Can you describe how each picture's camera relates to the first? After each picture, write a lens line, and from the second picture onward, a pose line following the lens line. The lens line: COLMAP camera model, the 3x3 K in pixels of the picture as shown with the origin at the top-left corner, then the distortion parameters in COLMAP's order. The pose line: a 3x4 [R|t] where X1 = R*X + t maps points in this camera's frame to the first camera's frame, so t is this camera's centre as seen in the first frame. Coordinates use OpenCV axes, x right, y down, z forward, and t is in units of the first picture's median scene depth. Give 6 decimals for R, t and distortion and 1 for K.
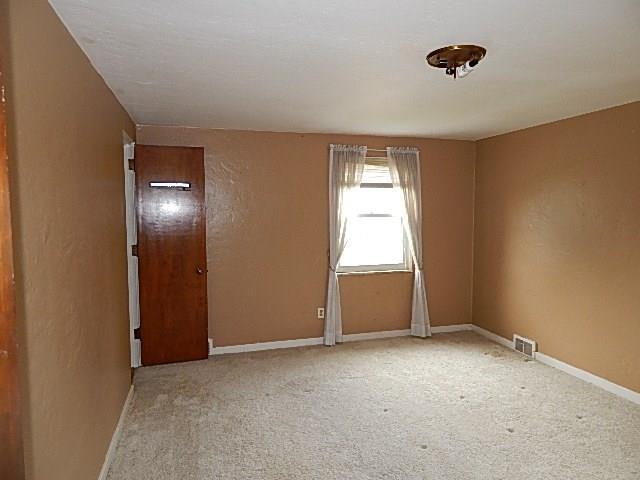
lens RADIAL K [[426.8, 0, 319.7], [0, 426.8, 235.7], [0, 0, 1]] dist [0.006416, 0.002086]
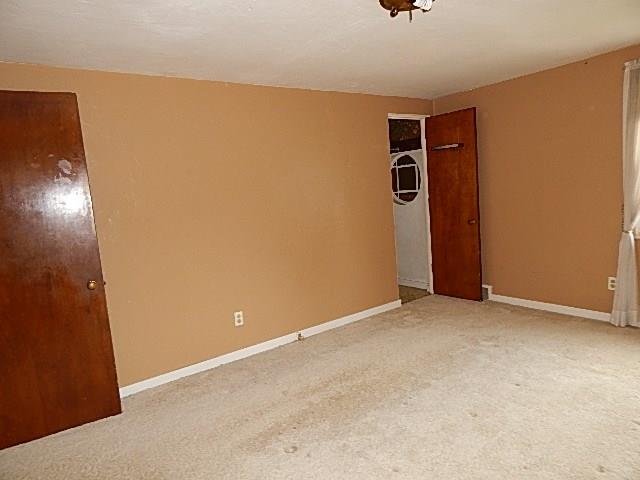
lens RADIAL K [[426.8, 0, 319.7], [0, 426.8, 235.7], [0, 0, 1]] dist [0.006416, 0.002086]
pose [[0.323674, 0.082032, -0.942606, 0.617027], [0.026766, 0.995042, 0.095786, 0.000899], [0.945790, -0.056233, 0.319874, 0.252193]]
